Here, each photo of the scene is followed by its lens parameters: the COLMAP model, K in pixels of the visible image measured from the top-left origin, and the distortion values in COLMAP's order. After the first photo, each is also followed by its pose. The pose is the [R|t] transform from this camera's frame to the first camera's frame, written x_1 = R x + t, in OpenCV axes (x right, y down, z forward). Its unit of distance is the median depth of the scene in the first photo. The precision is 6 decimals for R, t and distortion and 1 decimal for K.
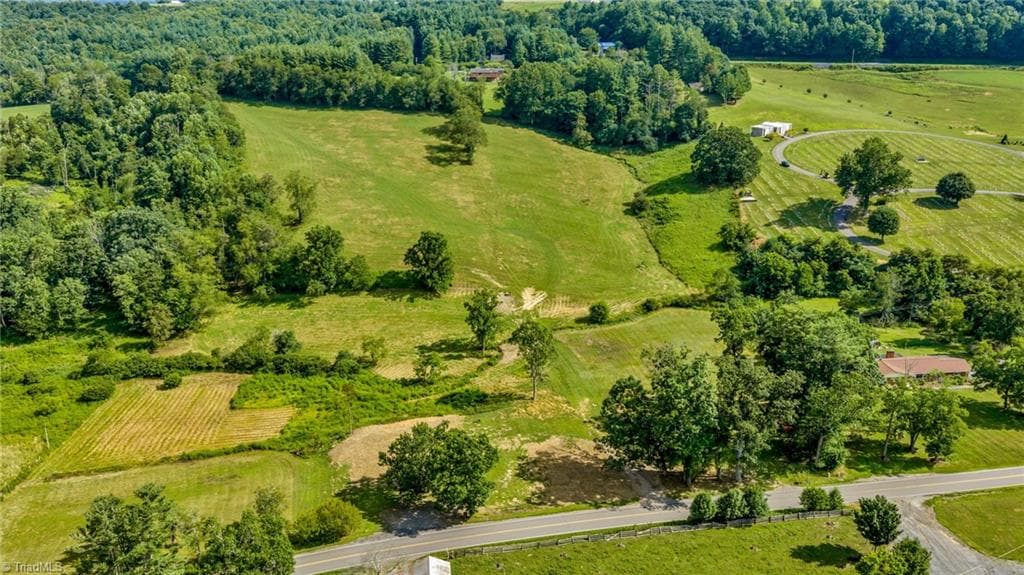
lens RADIAL K [[851.8, 0, 517.0], [0, 851.8, 290.2], [0, 0, 1]] dist [0.030353, -0.050570]
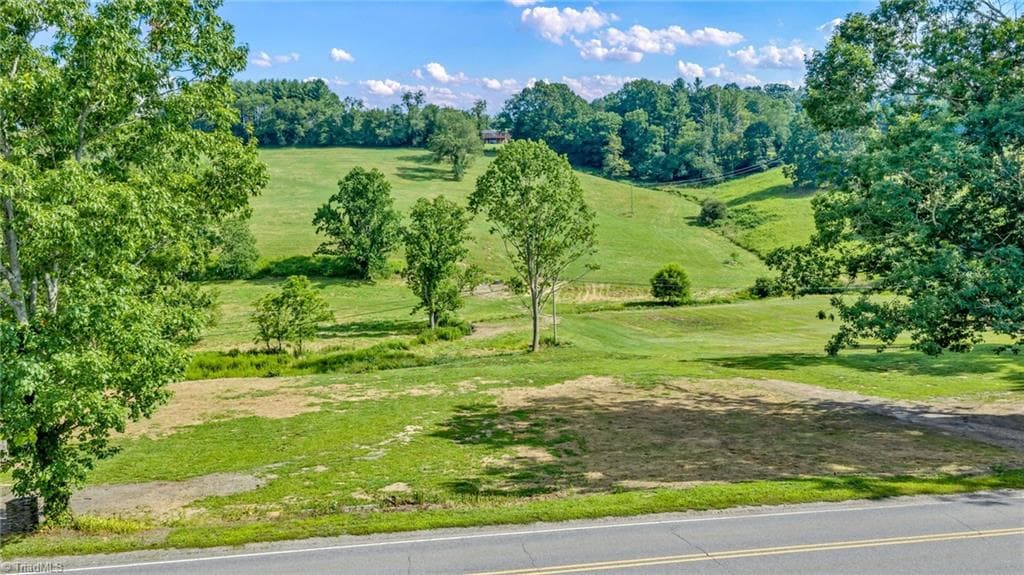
lens RADIAL K [[851.8, 0, 514.6], [0, 851.8, 290.9], [0, 0, 1]] dist [0.030353, -0.050570]
pose [[0.999486, -0.004290, -0.031770, 0.012003], [-0.003516, 0.970358, -0.241646, 0.097810], [0.031865, 0.241633, 0.969844, 0.318169]]
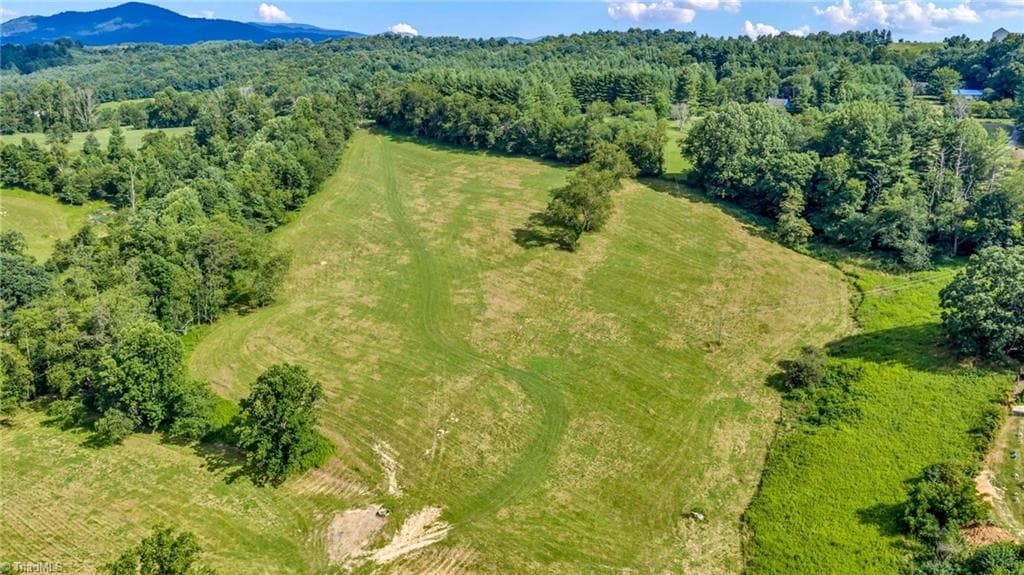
lens RADIAL K [[851.8, 0, 515.2], [0, 851.8, 284.3], [0, 0, 1]] dist [0.030353, -0.050570]
pose [[0.867203, 0.148863, -0.475183, 0.196060], [-0.179803, 0.983499, -0.020033, -0.093803], [0.464360, 0.102812, 0.879659, 0.386372]]
